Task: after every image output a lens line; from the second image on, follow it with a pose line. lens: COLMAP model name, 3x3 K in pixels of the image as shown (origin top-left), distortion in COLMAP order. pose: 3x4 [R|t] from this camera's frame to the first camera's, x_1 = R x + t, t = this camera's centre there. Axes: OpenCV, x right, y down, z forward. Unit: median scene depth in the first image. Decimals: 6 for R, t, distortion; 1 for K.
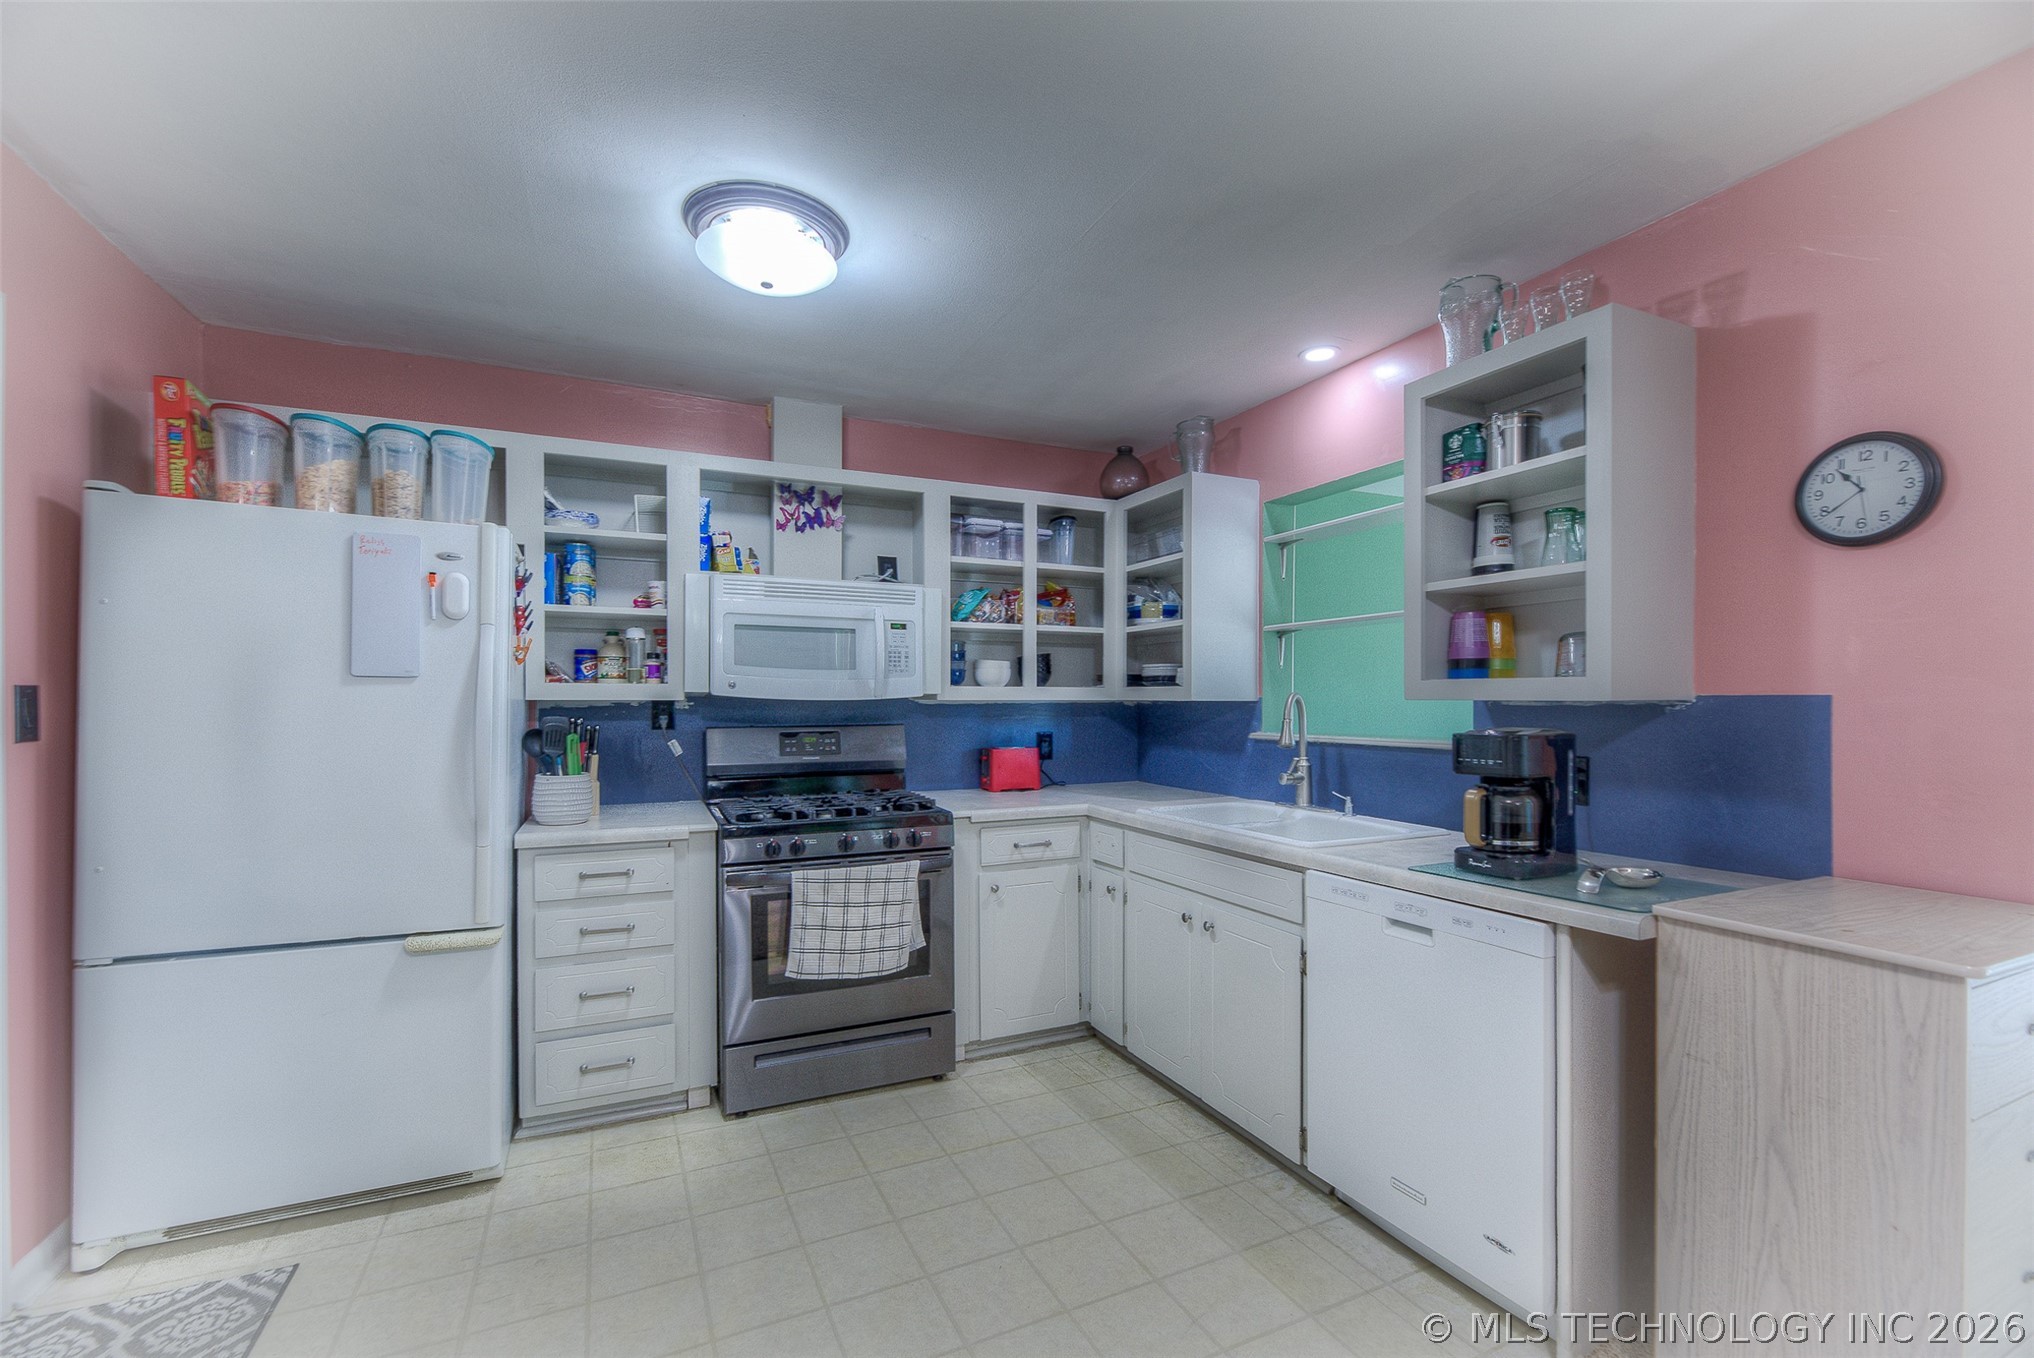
lens RADIAL K [[854.0, 0, 1008.5], [0, 854.0, 706.9], [0, 0, 1]] dist [0.000863, -0.002750]
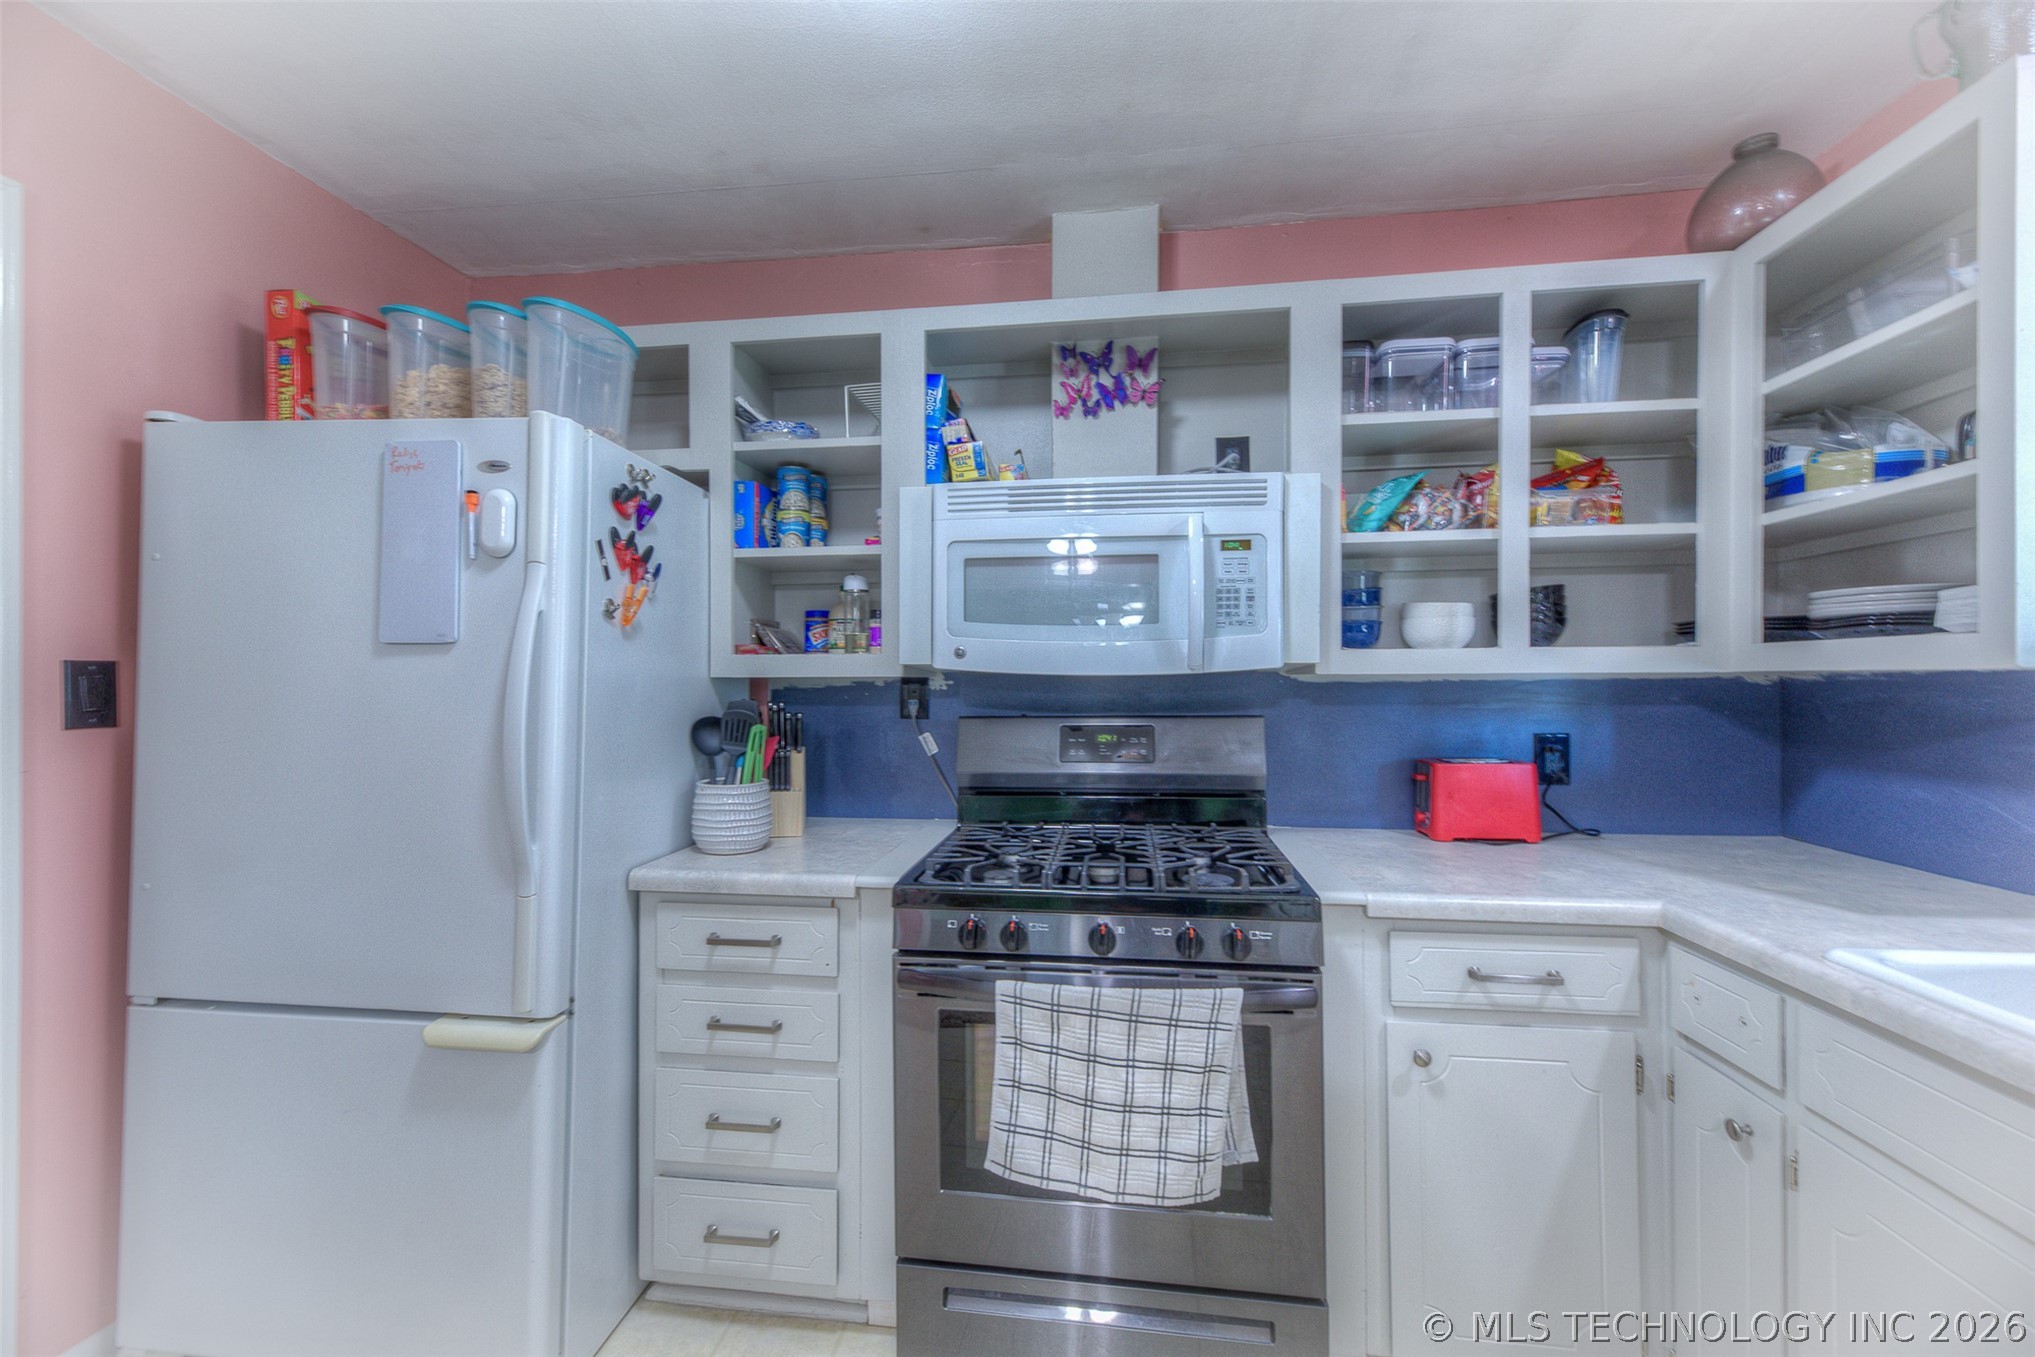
lens RADIAL K [[812.7, 0, 1016.5], [0, 812.7, 683.7], [0, 0, 1]] dist [0.012328, -0.000037]
pose [[0.849662, -0.003599, -0.527316, 0.035875], [-0.000334, 0.999973, -0.007363, 0.002328], [0.527328, 0.006432, 0.849638, 0.507395]]
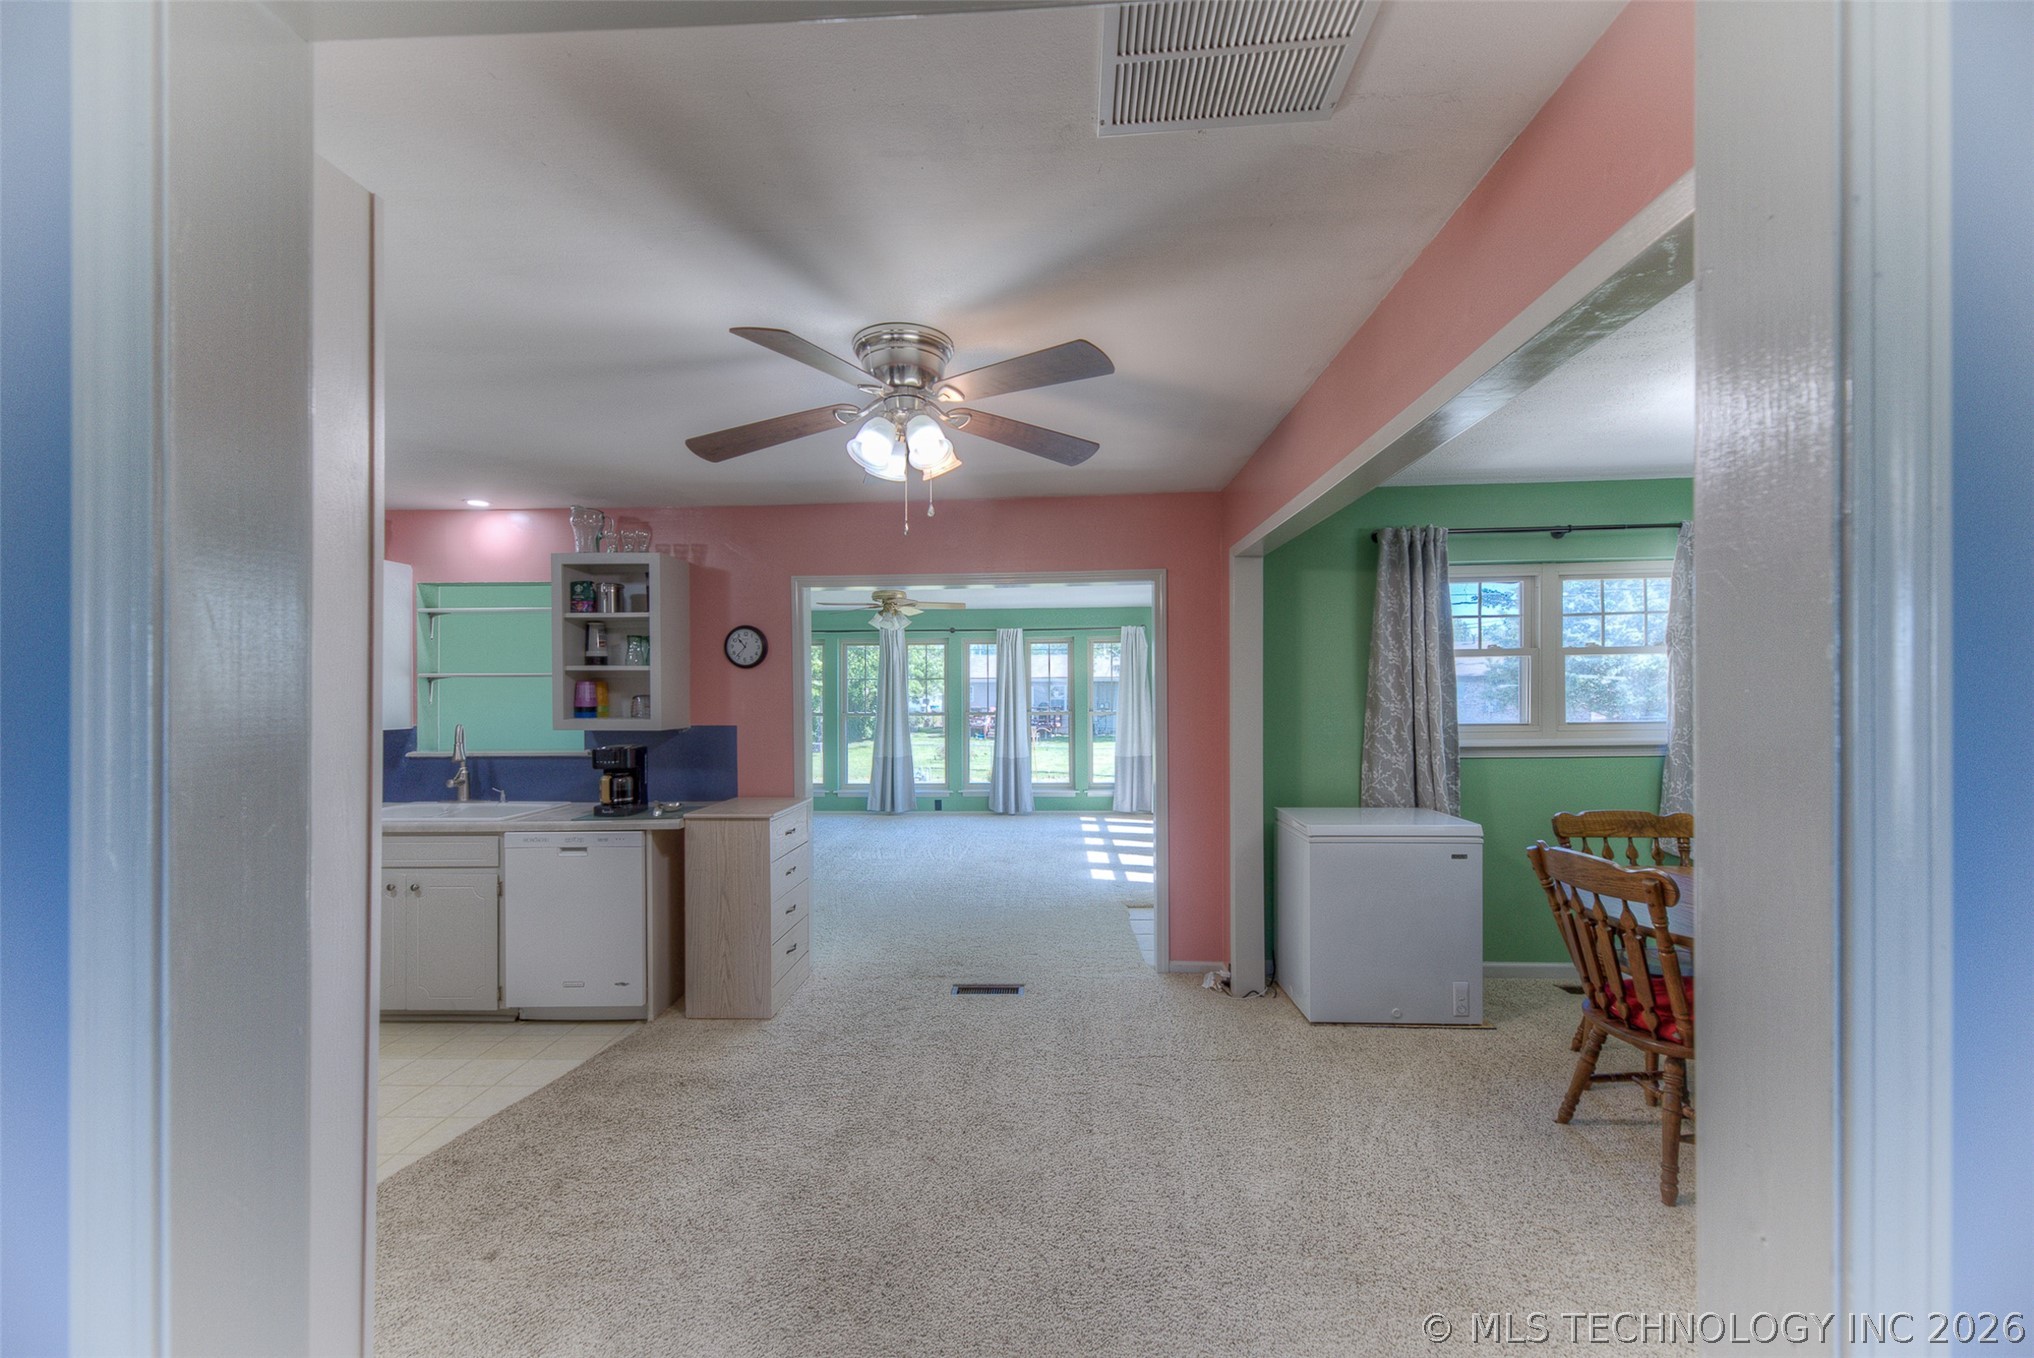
lens RADIAL K [[835.6, 0, 1014.1], [0, 835.6, 701.7], [0, 0, 1]] dist [0.014498, 0.000074]
pose [[0.465629, -0.005783, 0.884961, -0.504123], [0.009404, 0.999955, 0.001587, -0.049361], [-0.884930, 0.007583, 0.465662, -0.525379]]
